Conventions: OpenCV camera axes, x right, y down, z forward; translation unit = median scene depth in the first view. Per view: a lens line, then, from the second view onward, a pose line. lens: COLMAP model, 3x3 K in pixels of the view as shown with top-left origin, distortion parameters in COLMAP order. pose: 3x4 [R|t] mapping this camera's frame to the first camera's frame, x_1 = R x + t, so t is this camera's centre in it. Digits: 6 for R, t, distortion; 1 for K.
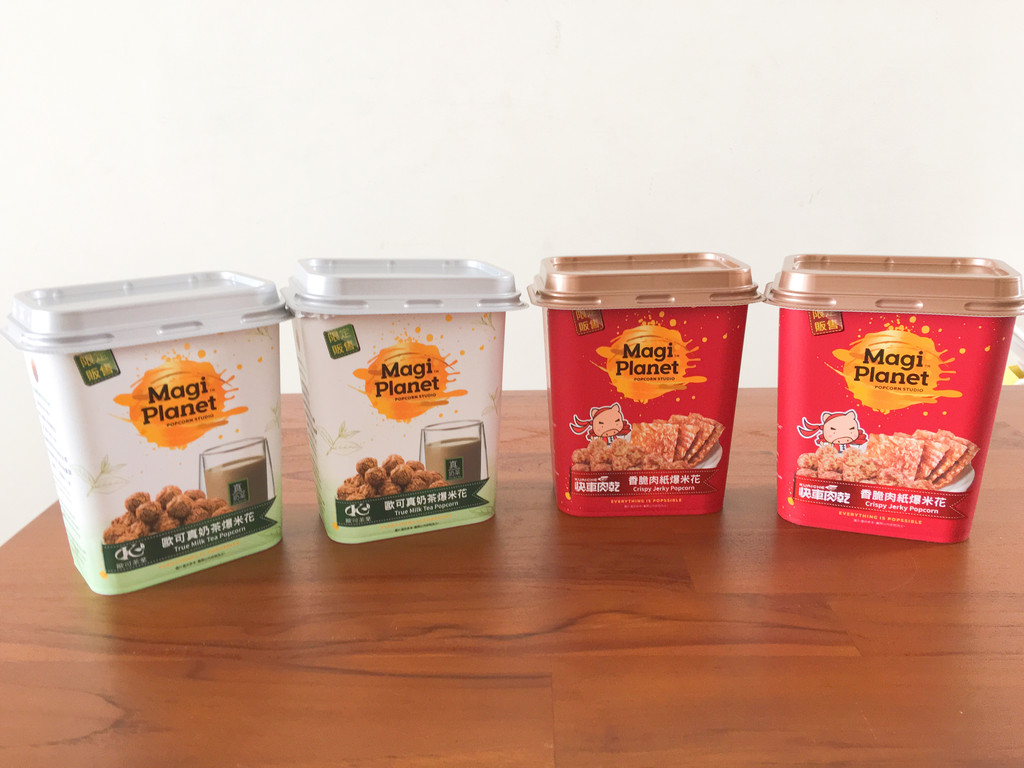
lens RADIAL K [[865.3, 0, 512.0], [0, 865.3, 384.0], [0, 0, 1]] dist [0.105477, -0.171107]
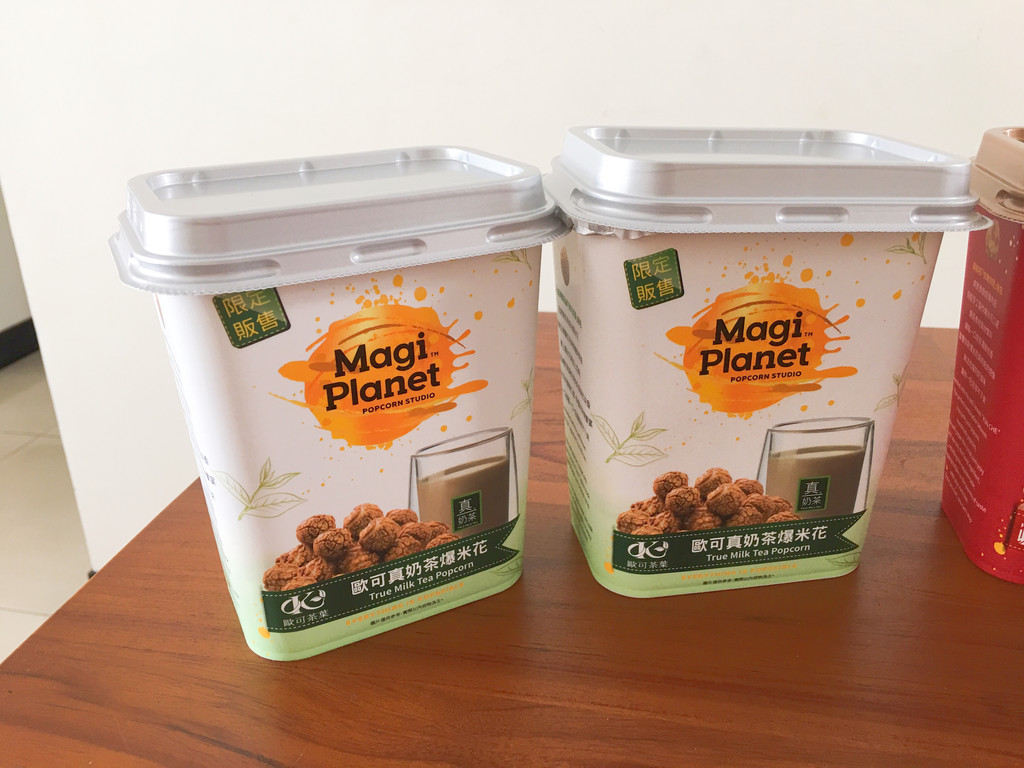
lens RADIAL K [[865.3, 0, 512.0], [0, 865.3, 384.0], [0, 0, 1]] dist [0.105477, -0.171107]
pose [[0.981438, 0.067369, -0.179555, -0.180346], [-0.041777, 0.988887, 0.142678, -0.058143], [0.187172, -0.132529, 0.973346, 0.424615]]
